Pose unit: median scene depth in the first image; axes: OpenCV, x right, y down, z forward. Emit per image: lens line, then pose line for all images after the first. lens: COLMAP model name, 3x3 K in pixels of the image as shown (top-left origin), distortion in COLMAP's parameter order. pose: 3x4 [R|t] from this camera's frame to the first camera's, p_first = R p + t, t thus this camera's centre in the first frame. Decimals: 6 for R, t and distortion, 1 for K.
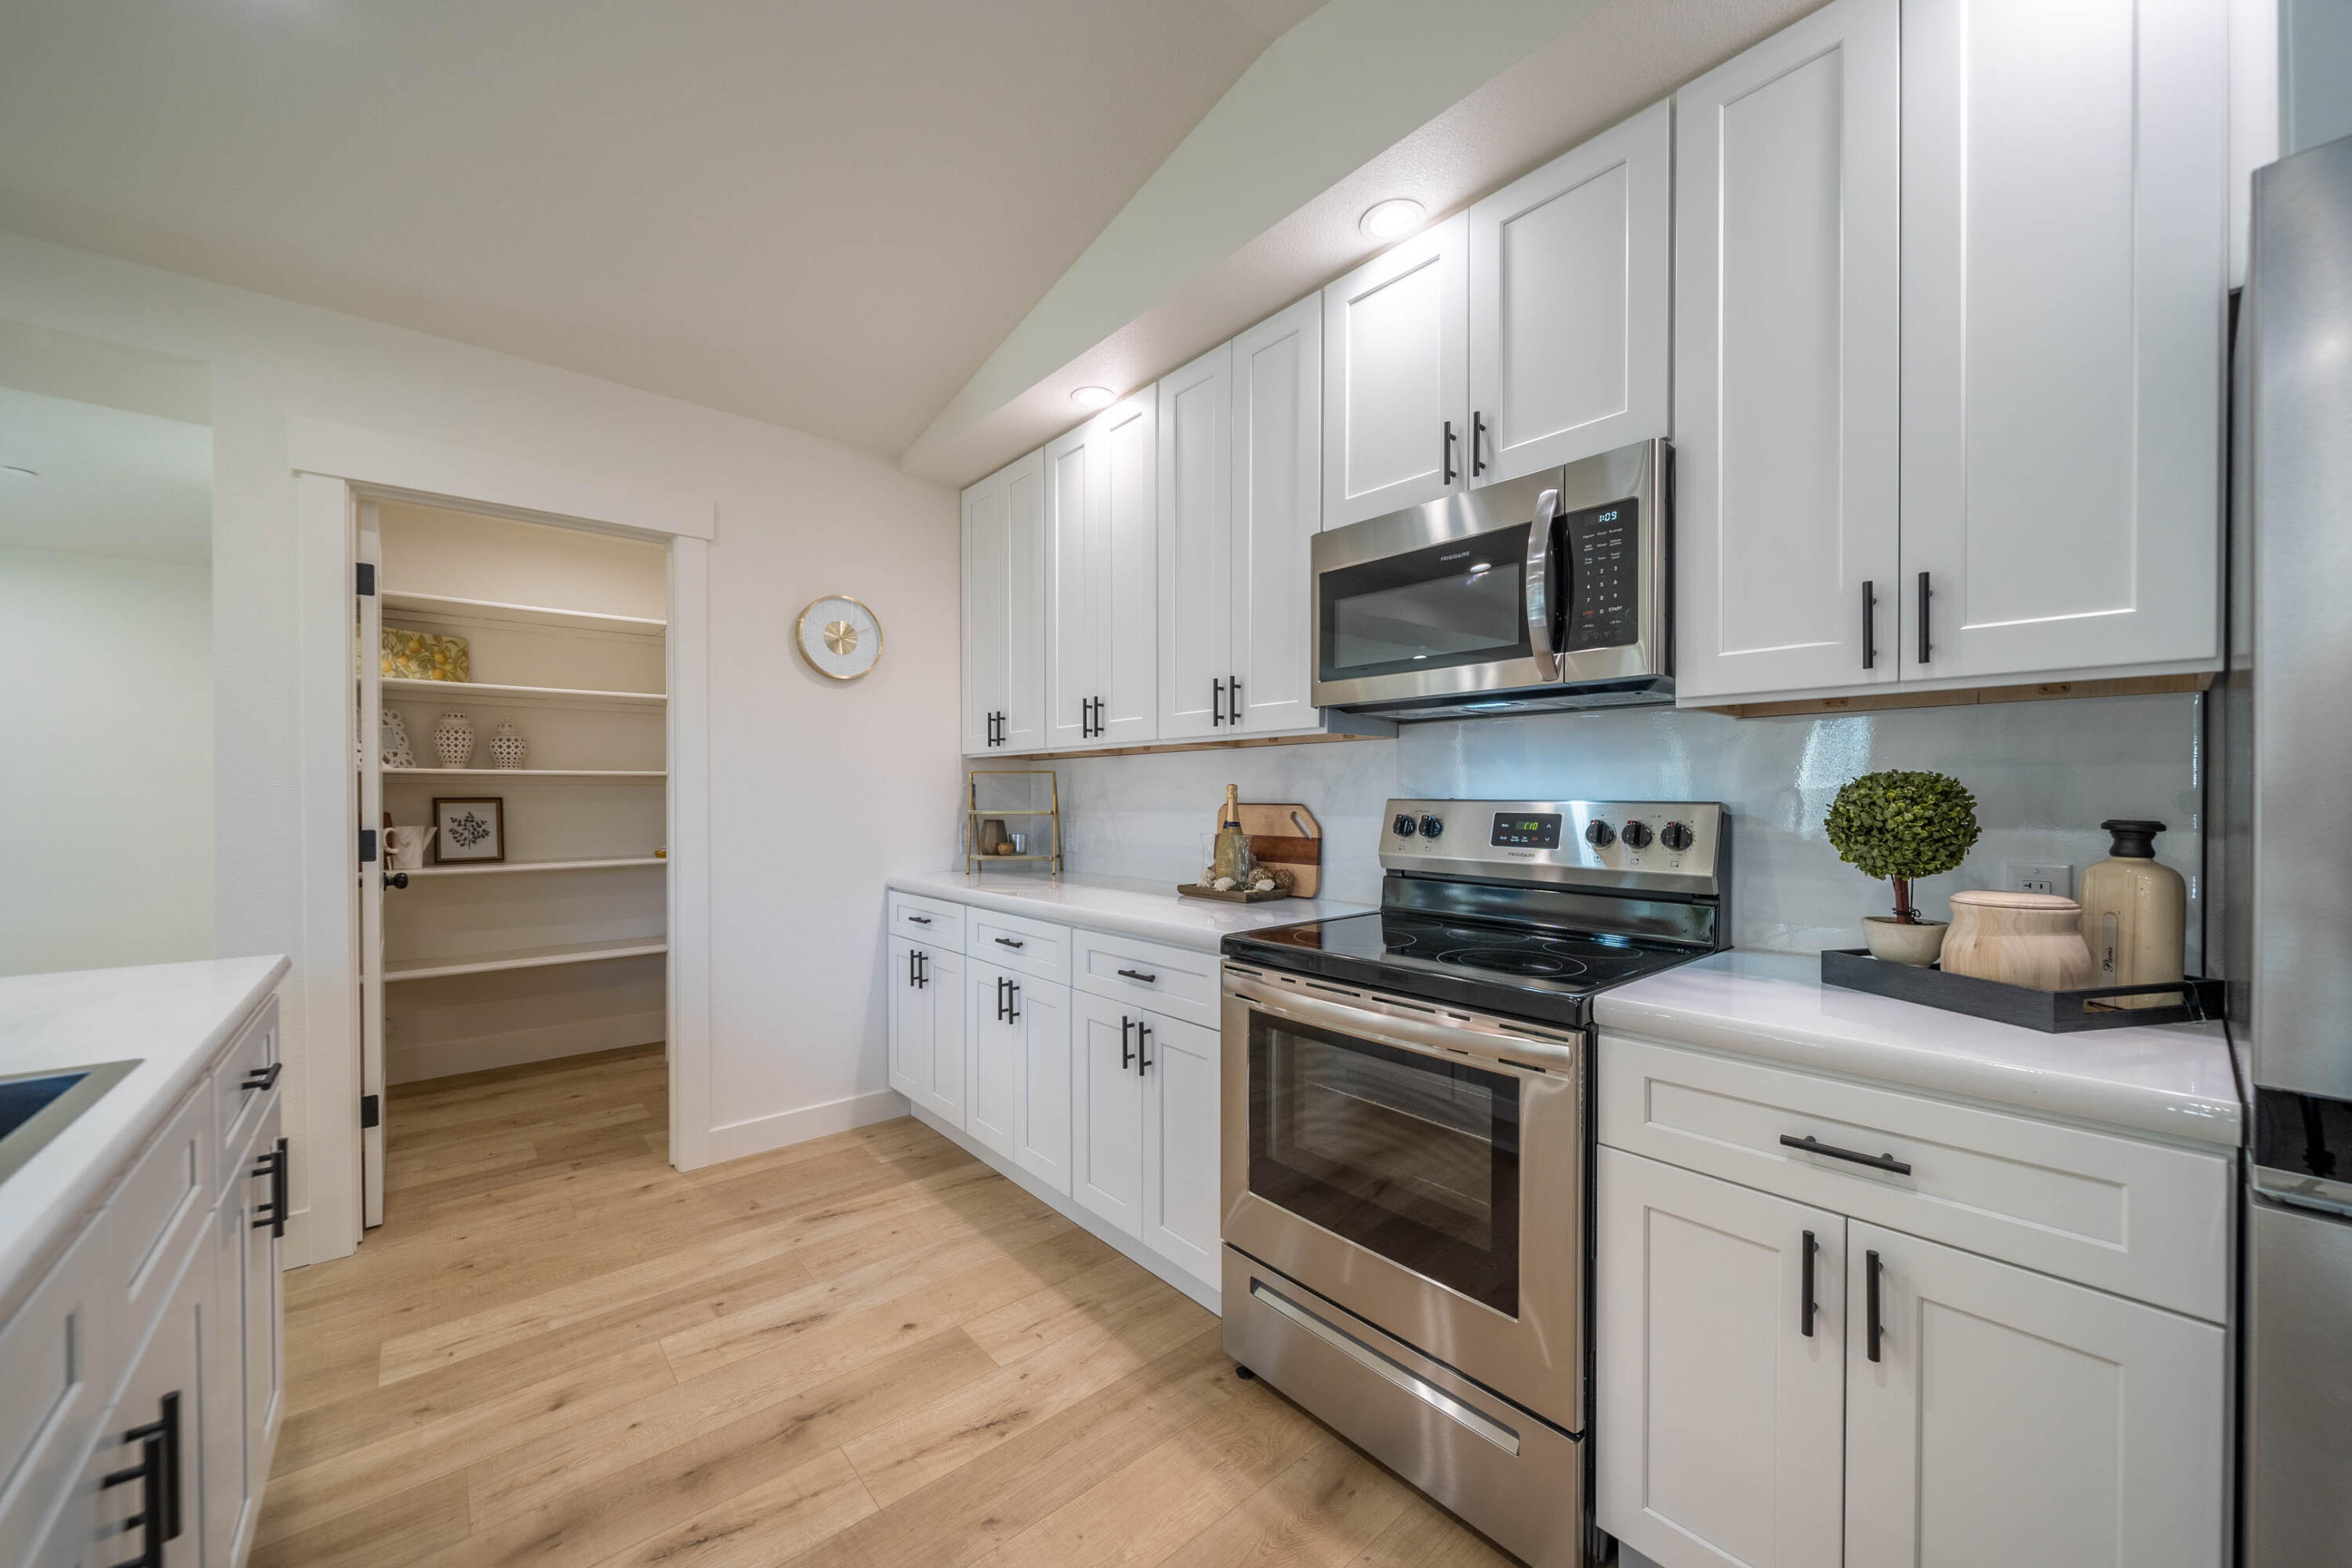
lens RADIAL K [[868.7, 0, 1174.9], [0, 868.7, 798.1], [0, 0, 1]] dist [-0.002261, -0.000278]
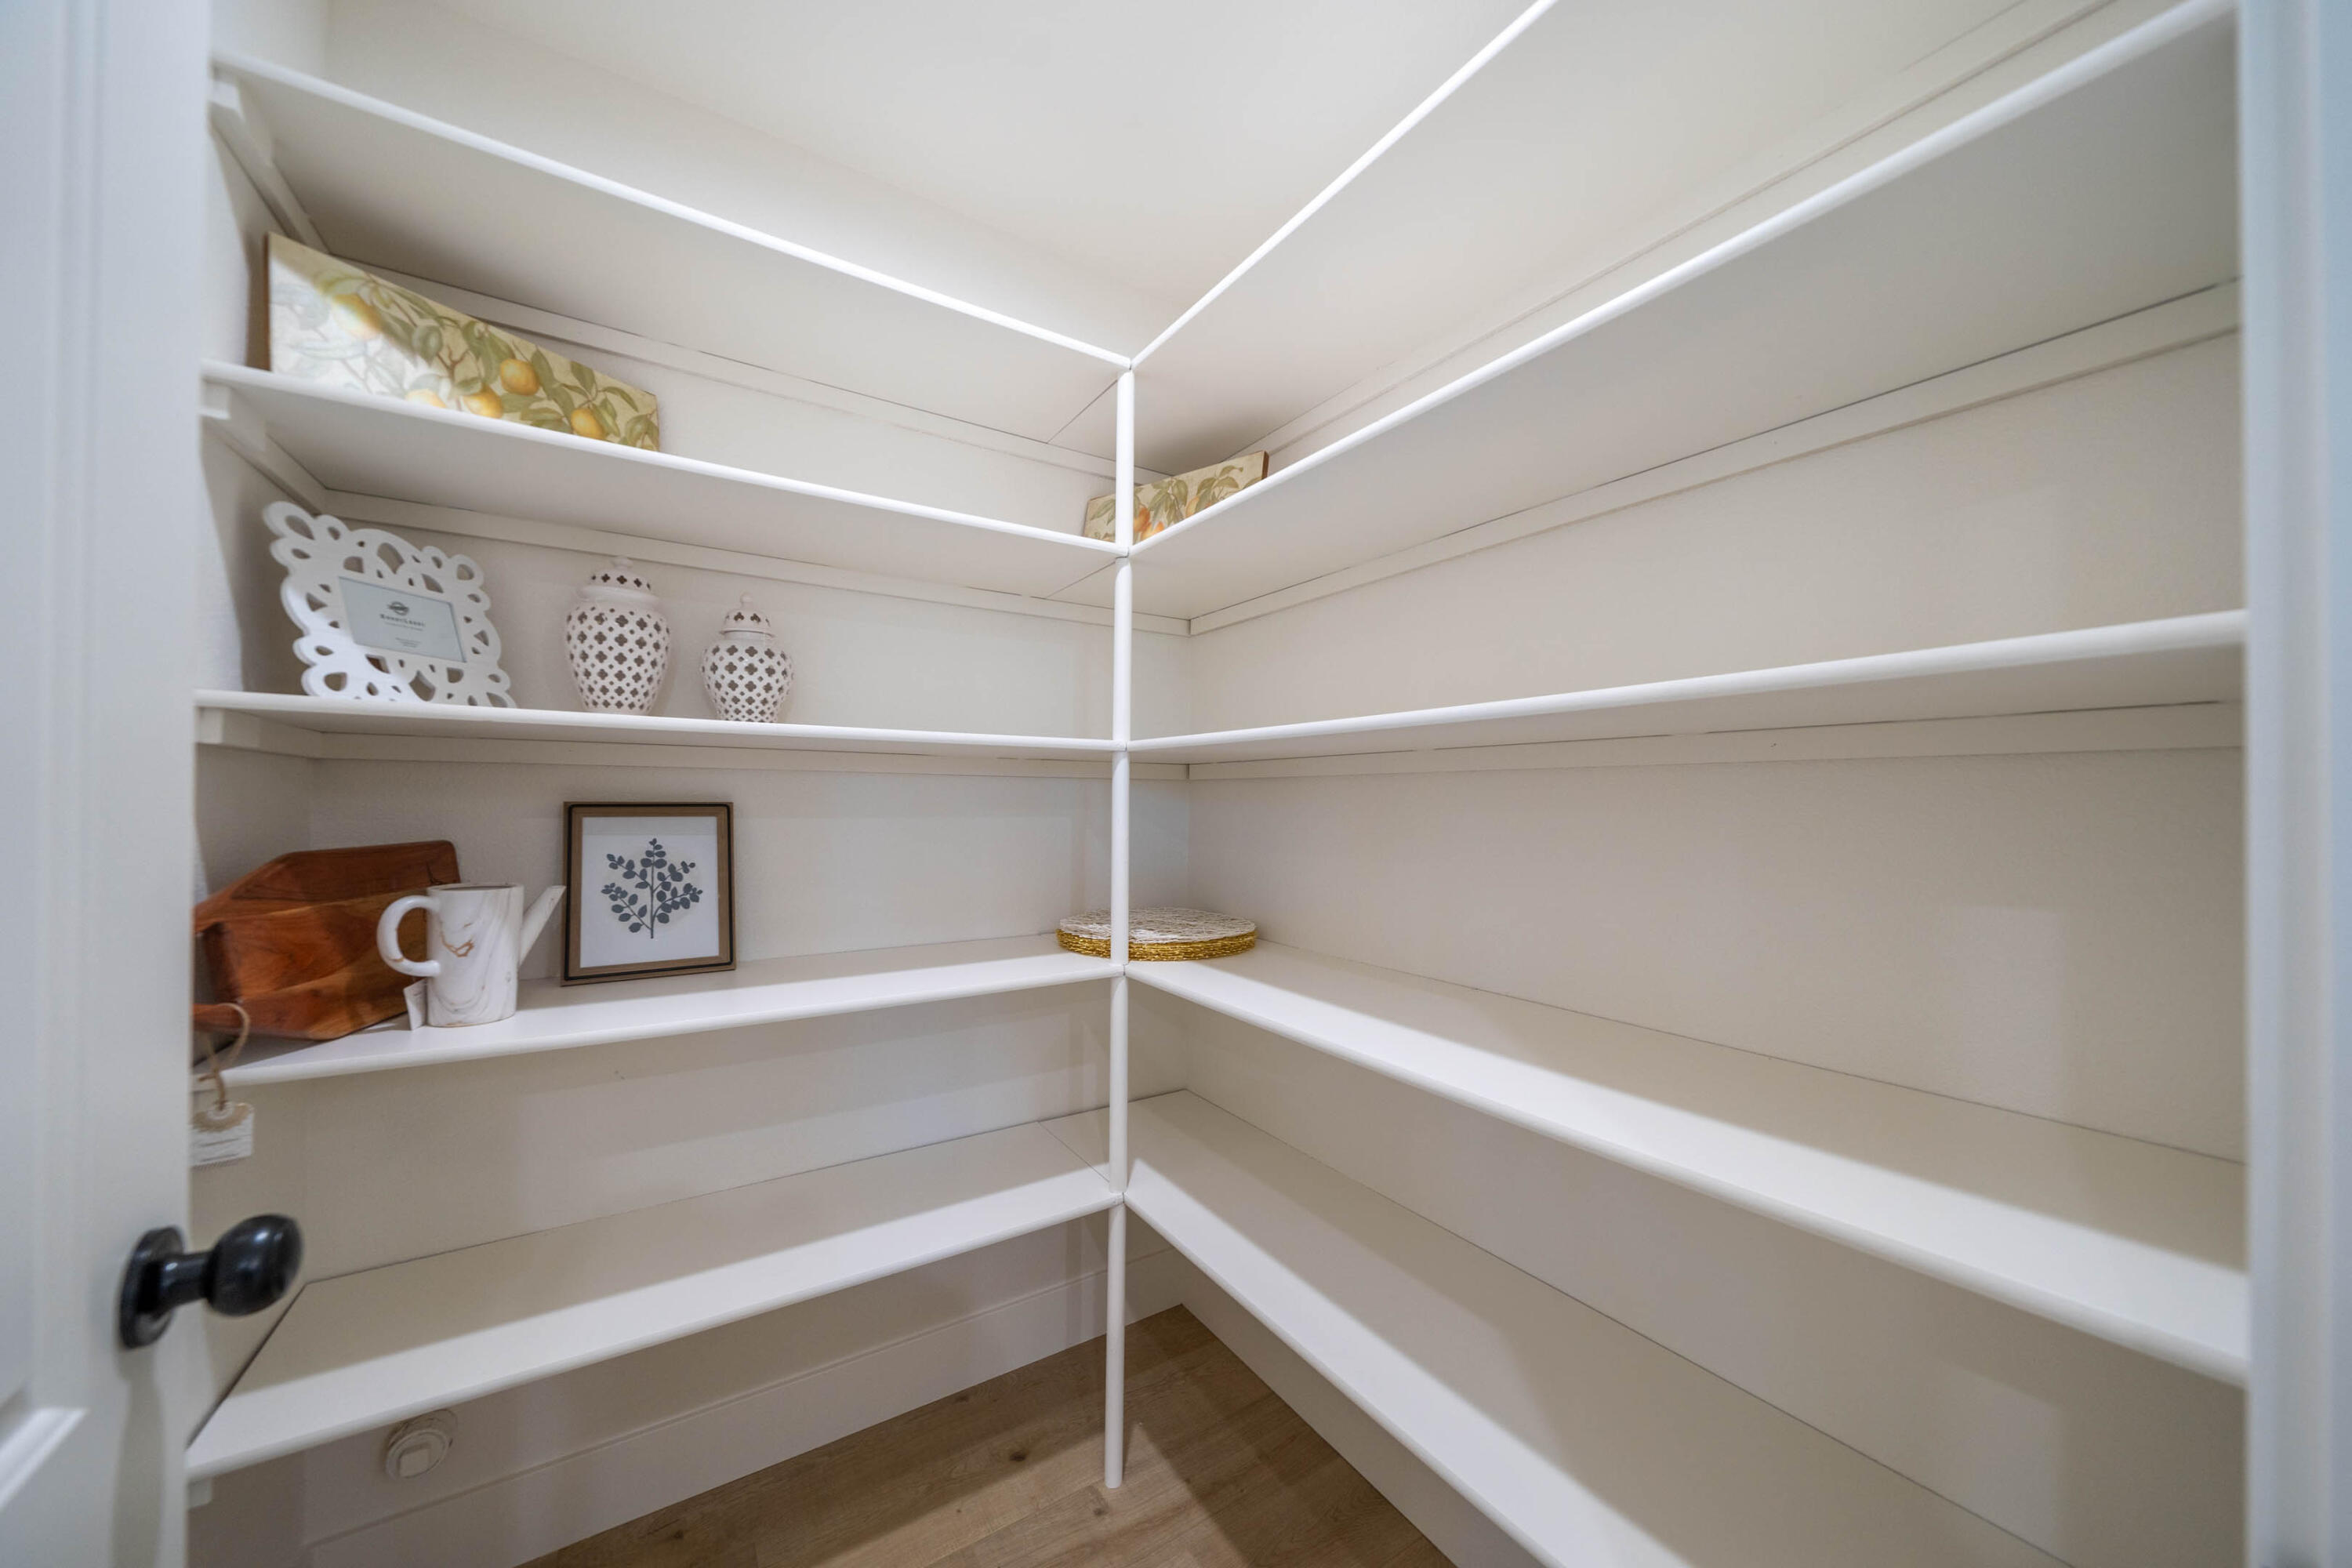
lens RADIAL K [[811.8, 0, 1174.9], [0, 811.8, 790.3], [0, 0, 1]] dist [-0.001393, -0.000076]
pose [[0.990601, 0.007862, -0.136560, -0.912521], [-0.010049, 0.999832, -0.015331, -0.004953], [0.136416, 0.016559, 0.990513, 1.149427]]
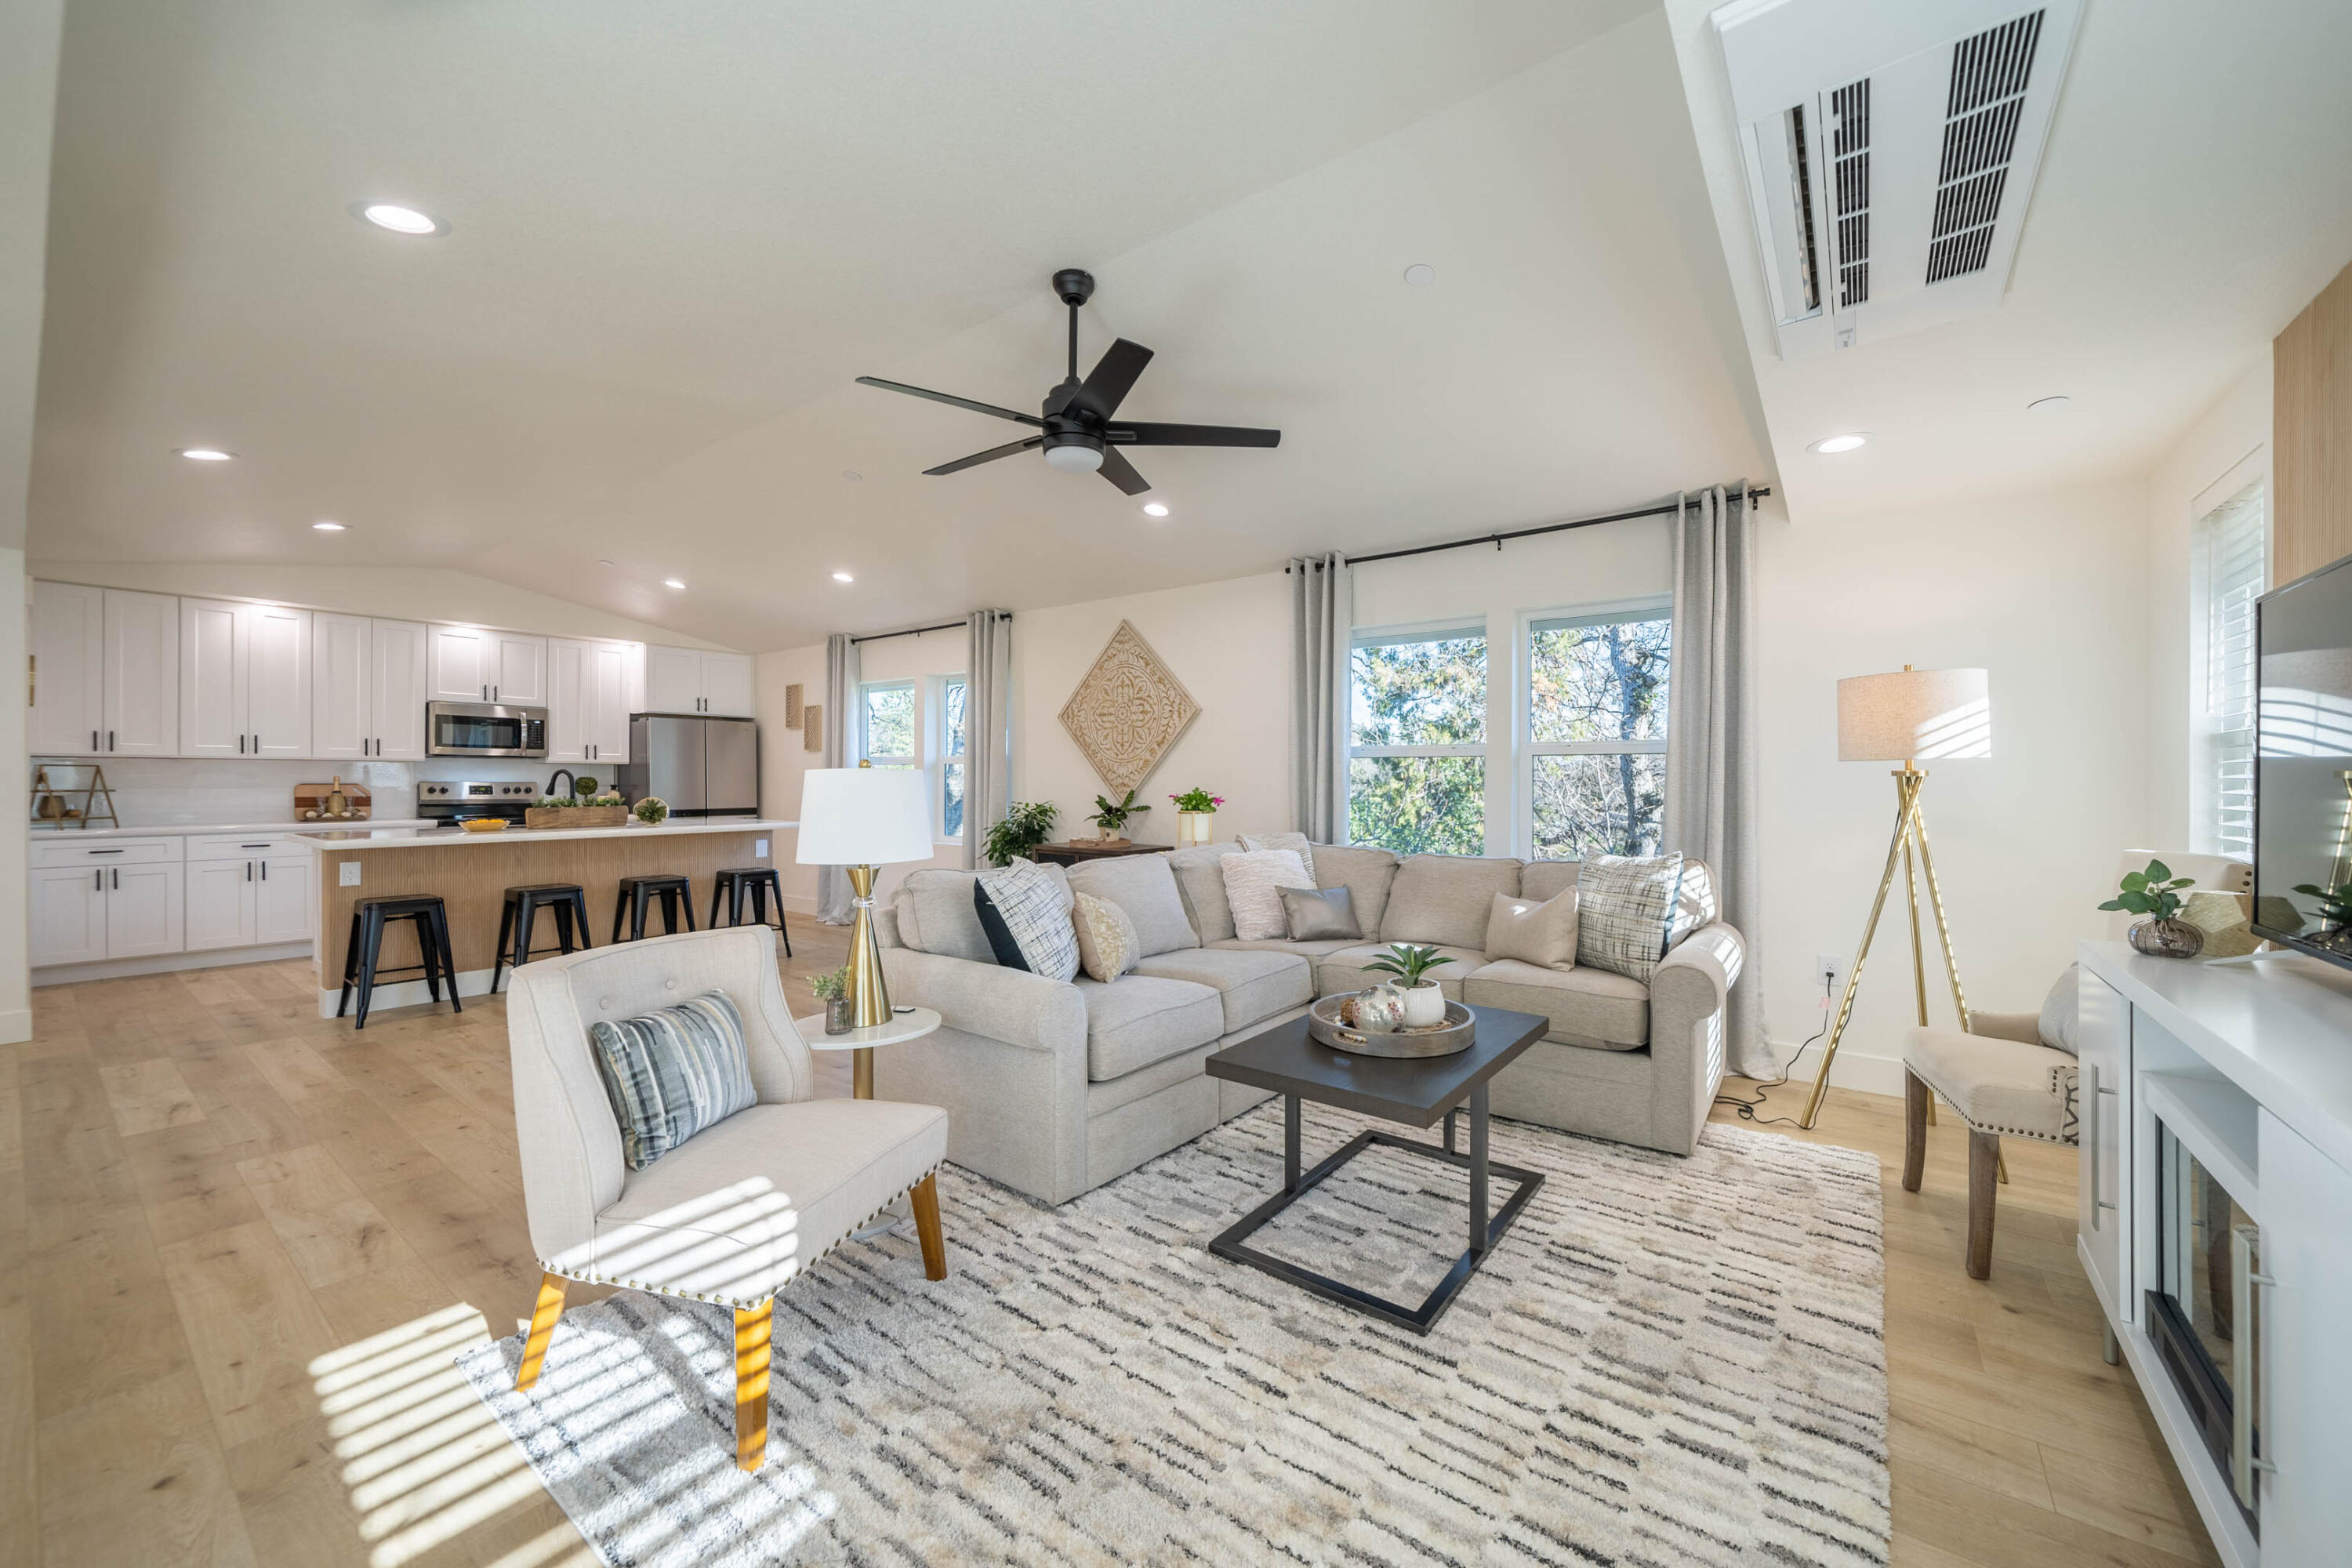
lens RADIAL K [[887.3, 0, 1244.5], [0, 887.3, 778.4], [0, 0, 1]] dist [-0.000880, -0.000277]
pose [[-0.249291, 0.005937, 0.968410, -3.475587], [0.006231, 0.999970, -0.004526, 0.020859], [-0.968409, 0.004905, -0.249321, -1.033906]]
